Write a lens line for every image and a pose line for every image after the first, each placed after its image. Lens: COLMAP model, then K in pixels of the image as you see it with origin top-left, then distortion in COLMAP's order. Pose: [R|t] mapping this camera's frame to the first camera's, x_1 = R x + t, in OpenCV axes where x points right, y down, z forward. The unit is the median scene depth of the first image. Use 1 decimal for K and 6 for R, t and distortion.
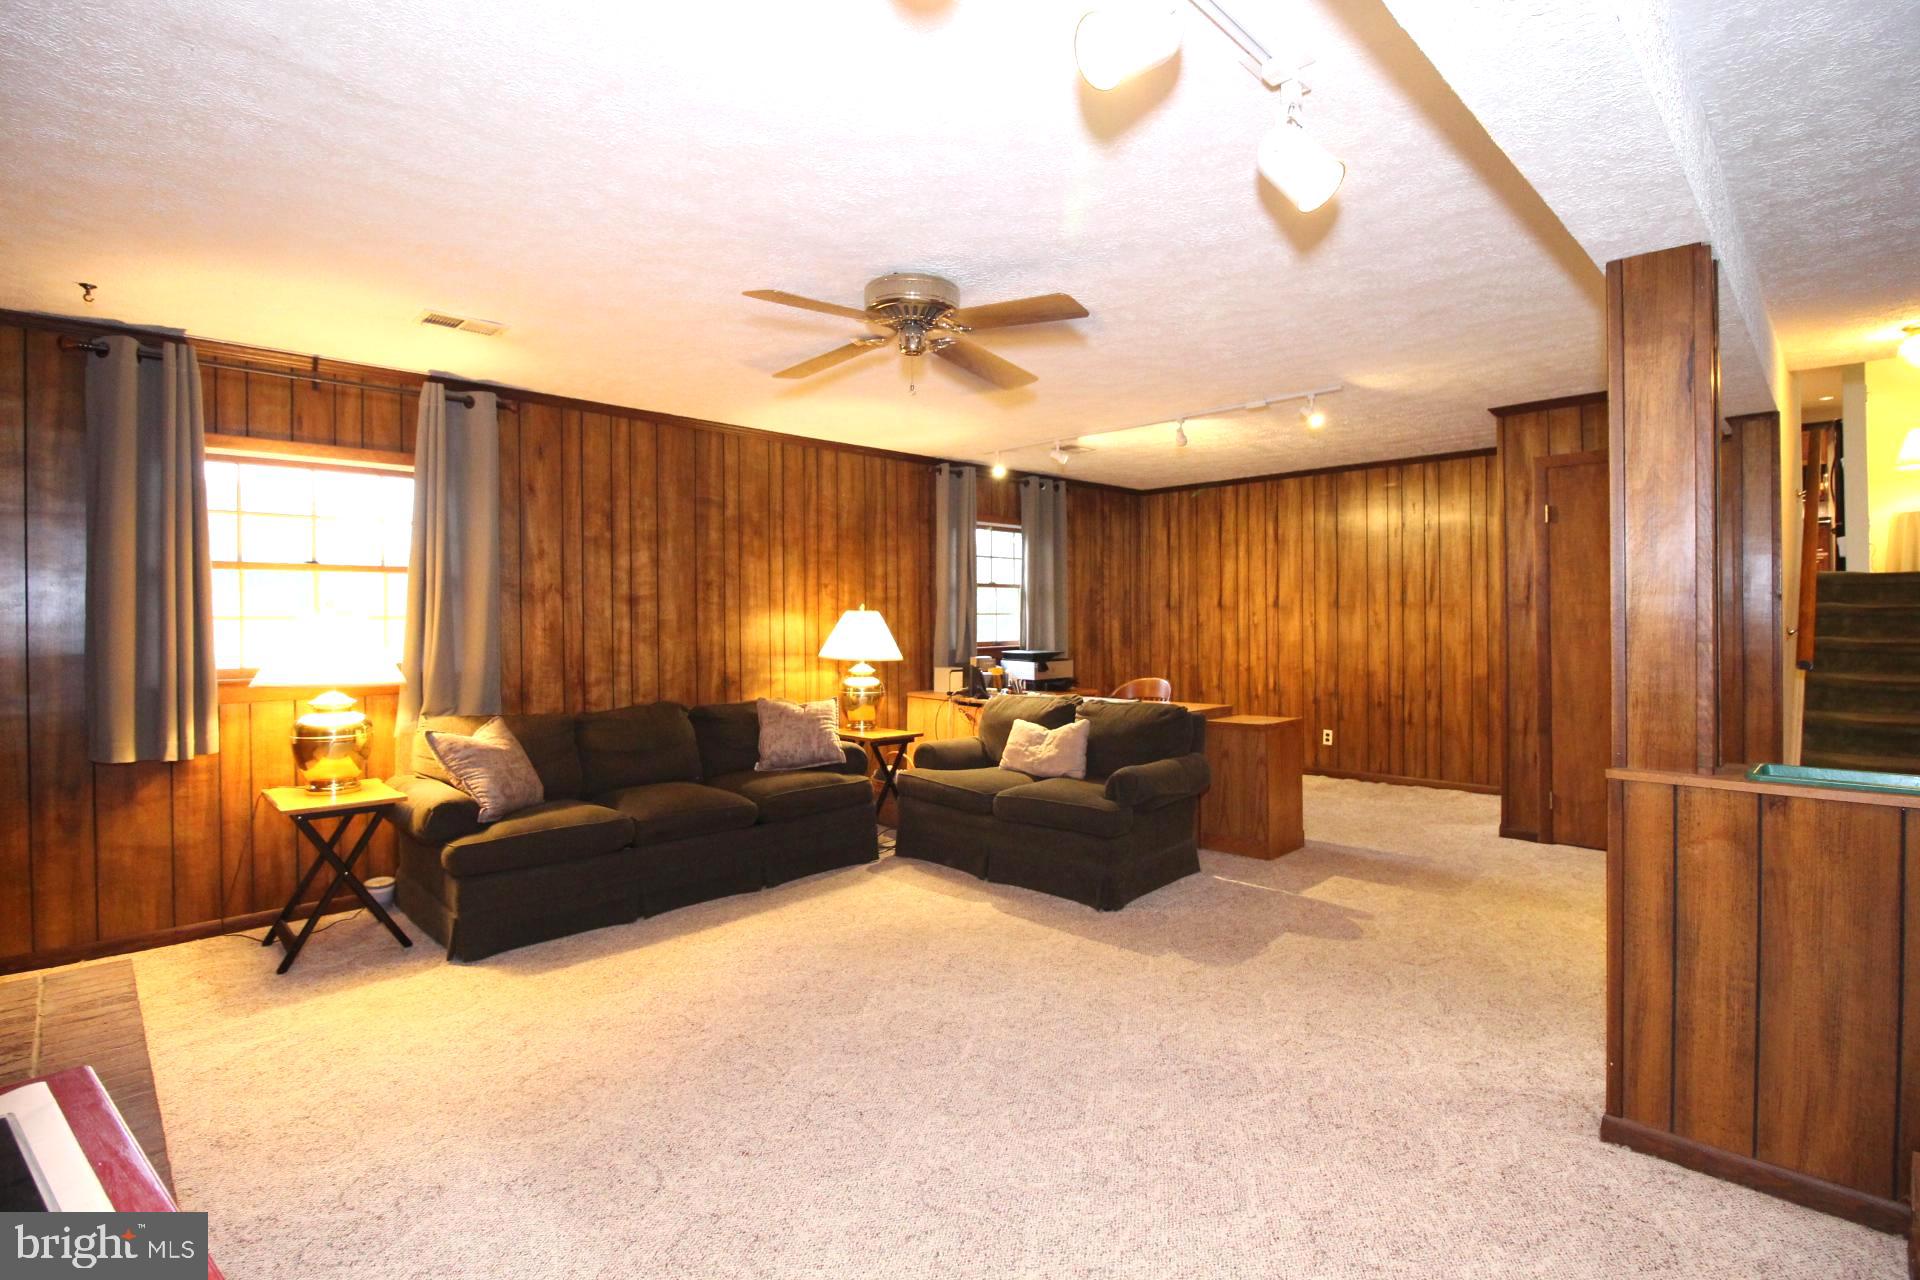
lens RADIAL K [[894.8, 0, 970.3], [0, 894.8, 634.0], [0, 0, 1]] dist [-0.006508, -0.008947]
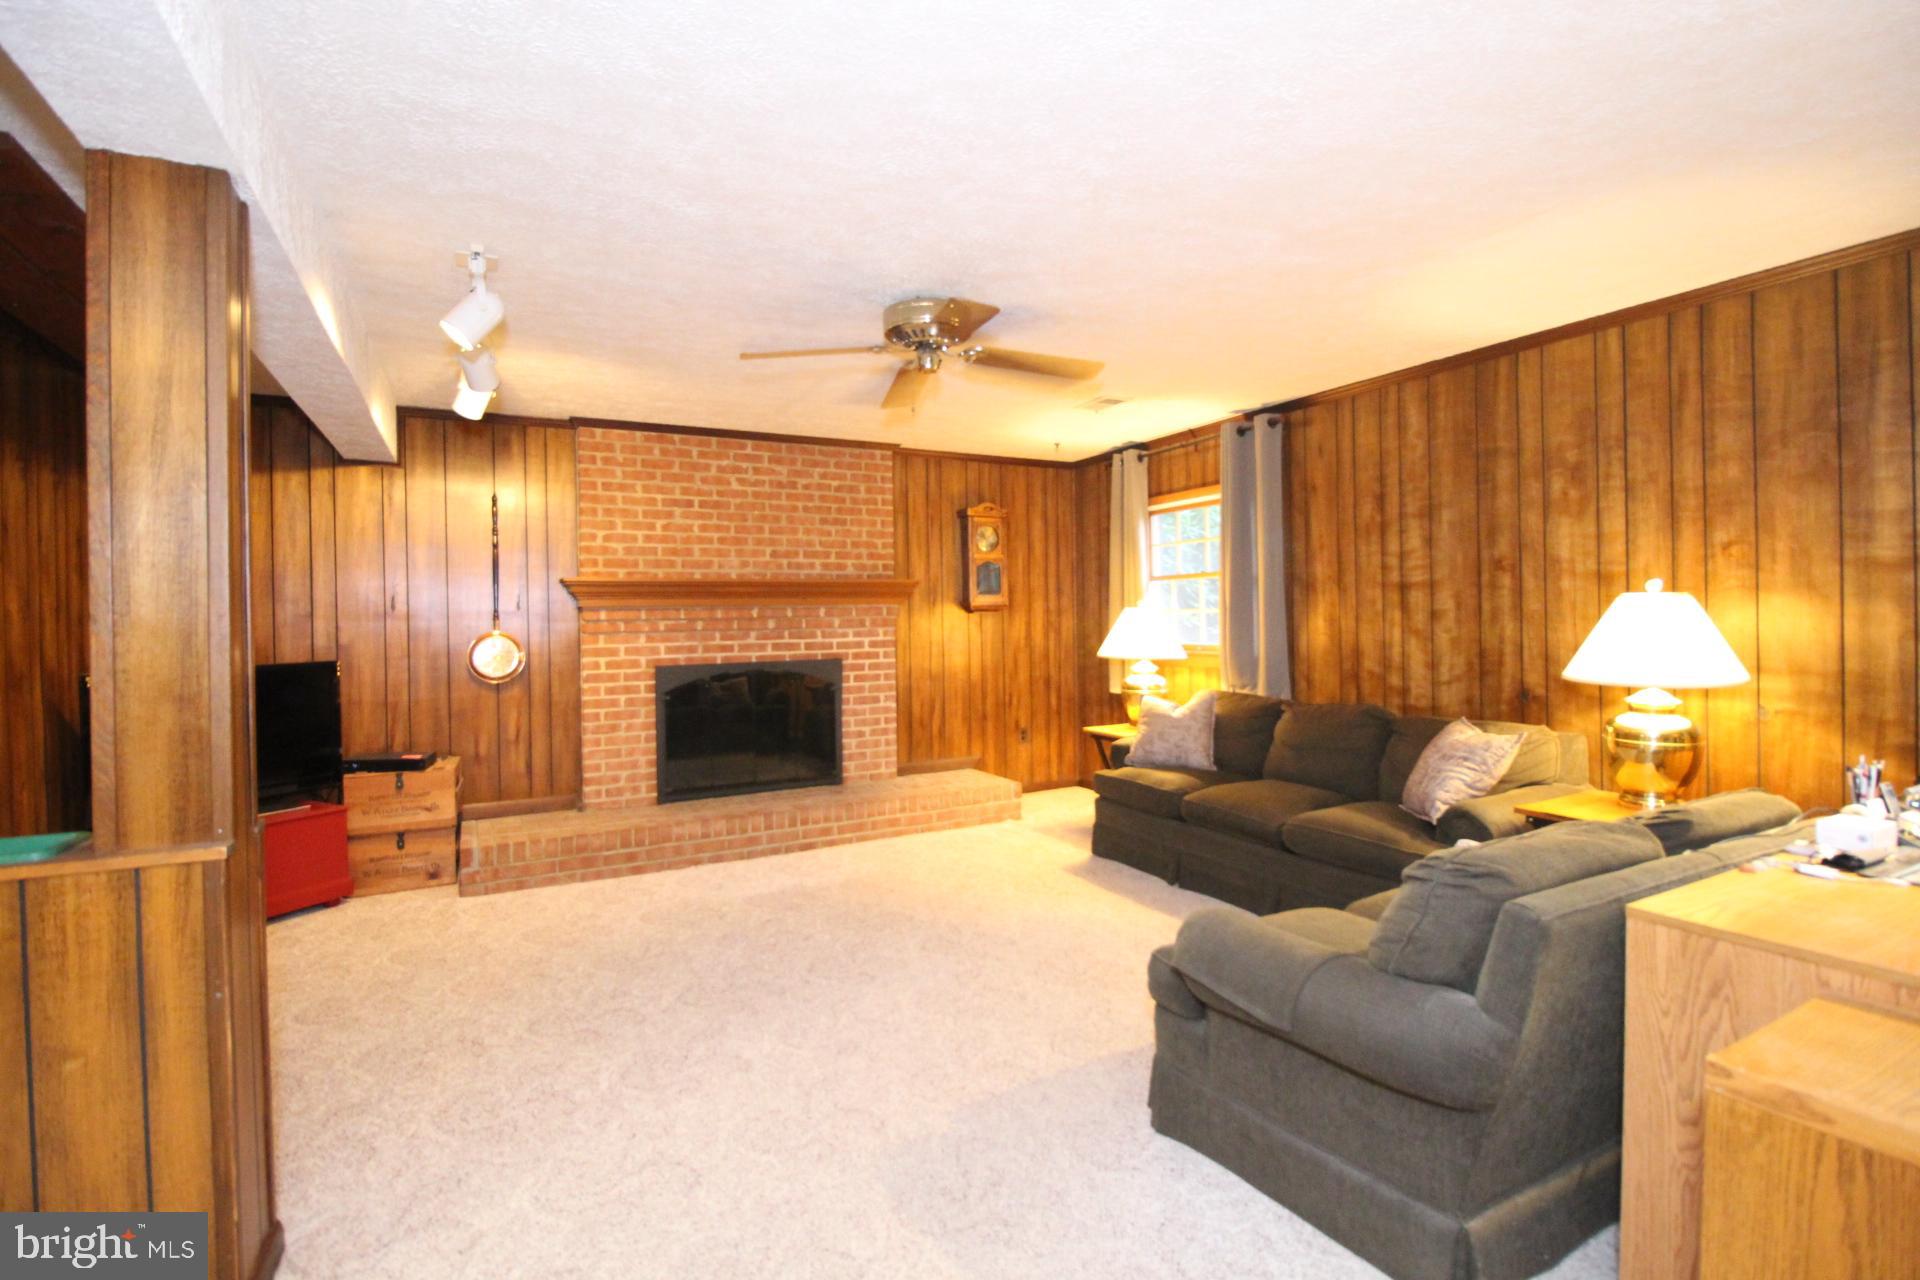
lens RADIAL K [[894.8, 0, 962.0], [0, 894.8, 625.1], [0, 0, 1]] dist [-0.006508, -0.008947]
pose [[-0.287937, 0.019015, -0.957461, 0.576233], [0.000943, 0.999808, 0.019573, -0.018604], [0.957649, 0.004733, -0.287900, 0.812376]]
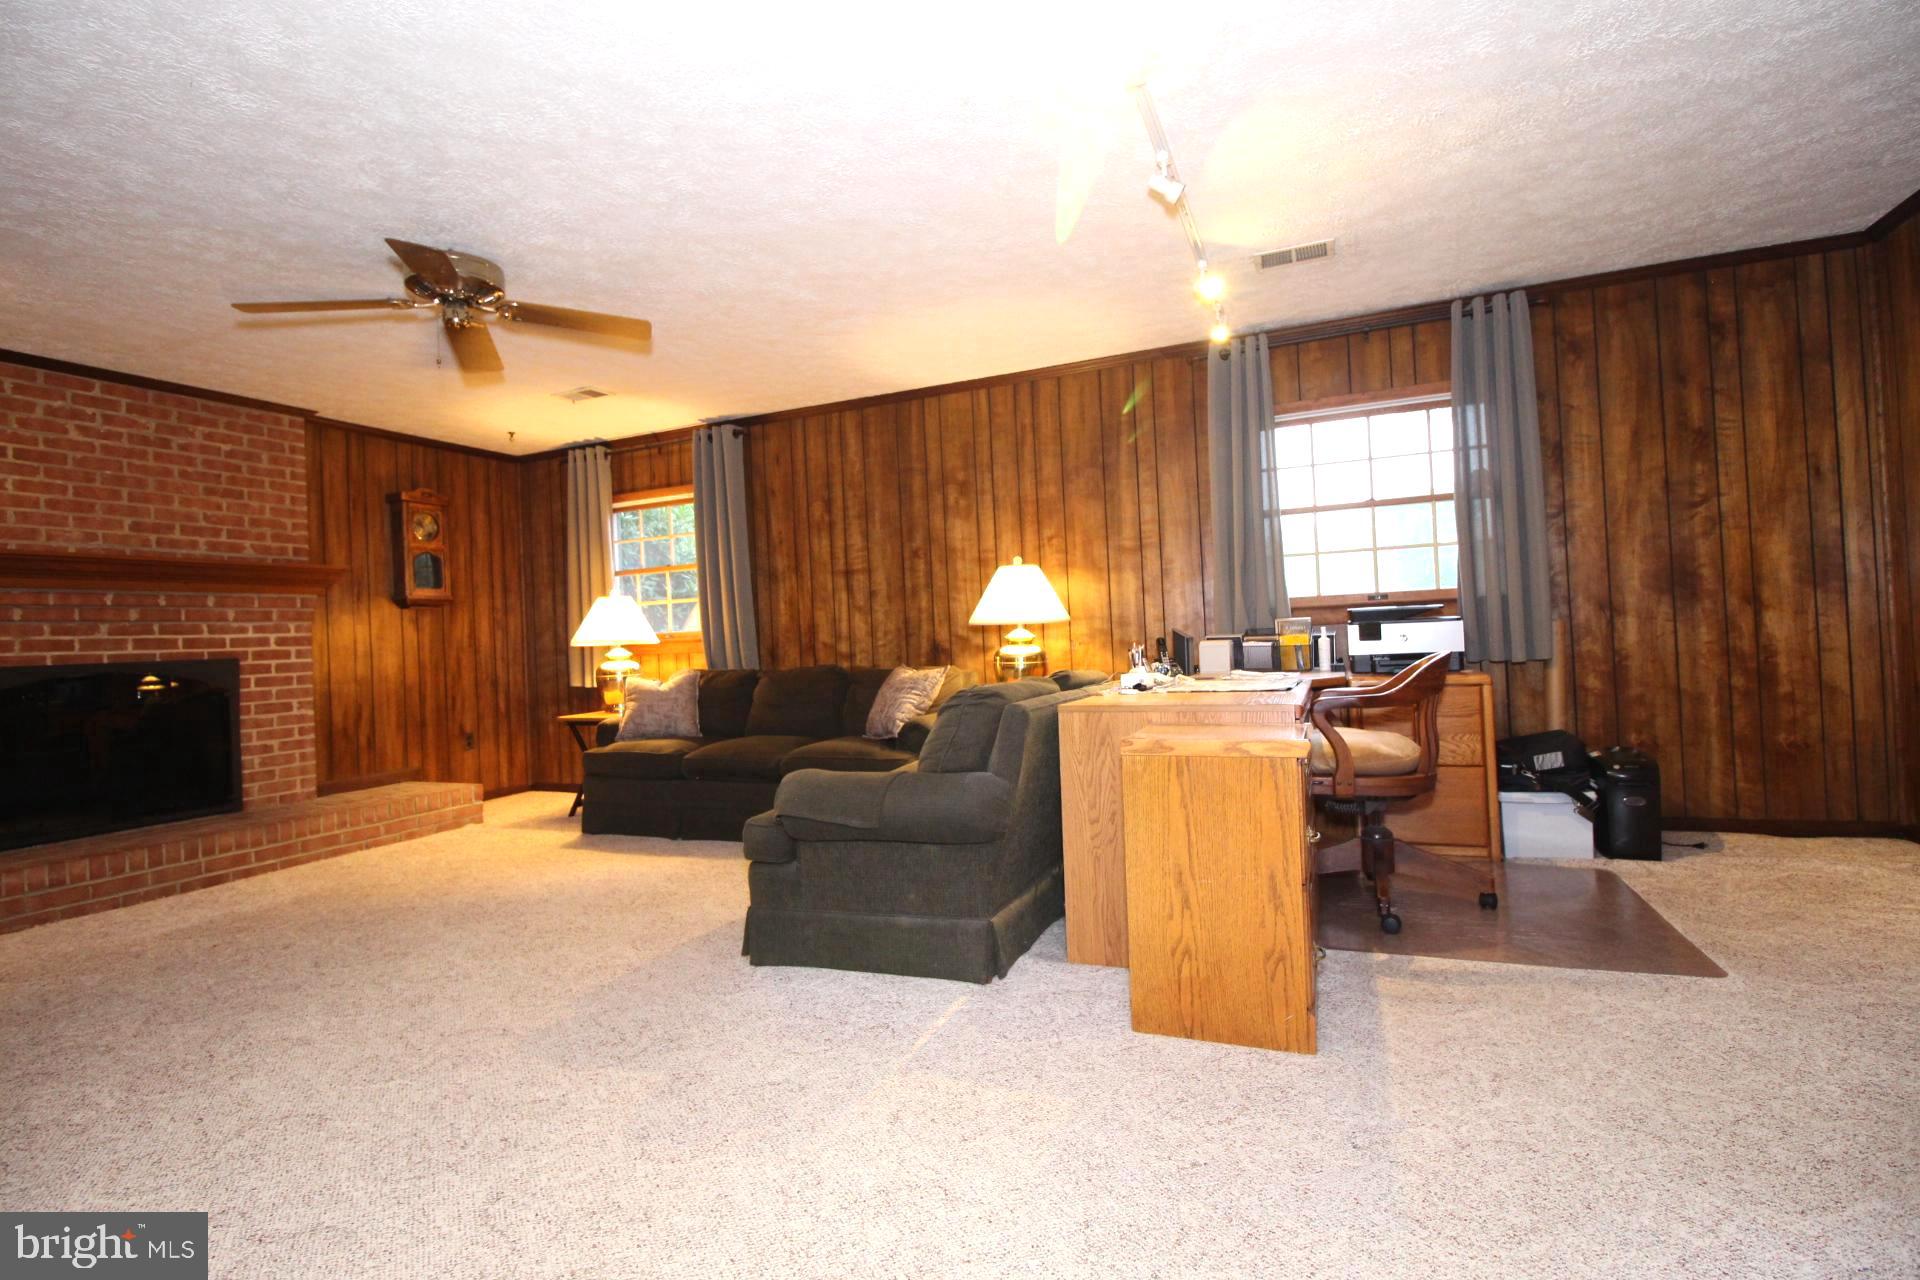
lens RADIAL K [[894.8, 0, 967.0], [0, 894.8, 628.5], [0, 0, 1]] dist [-0.006508, -0.008947]
pose [[0.374764, -0.017937, -0.926947, 0.687510], [0.024368, 0.999658, -0.009492, 0.043059], [0.926800, -0.019031, 0.375072, 0.697728]]
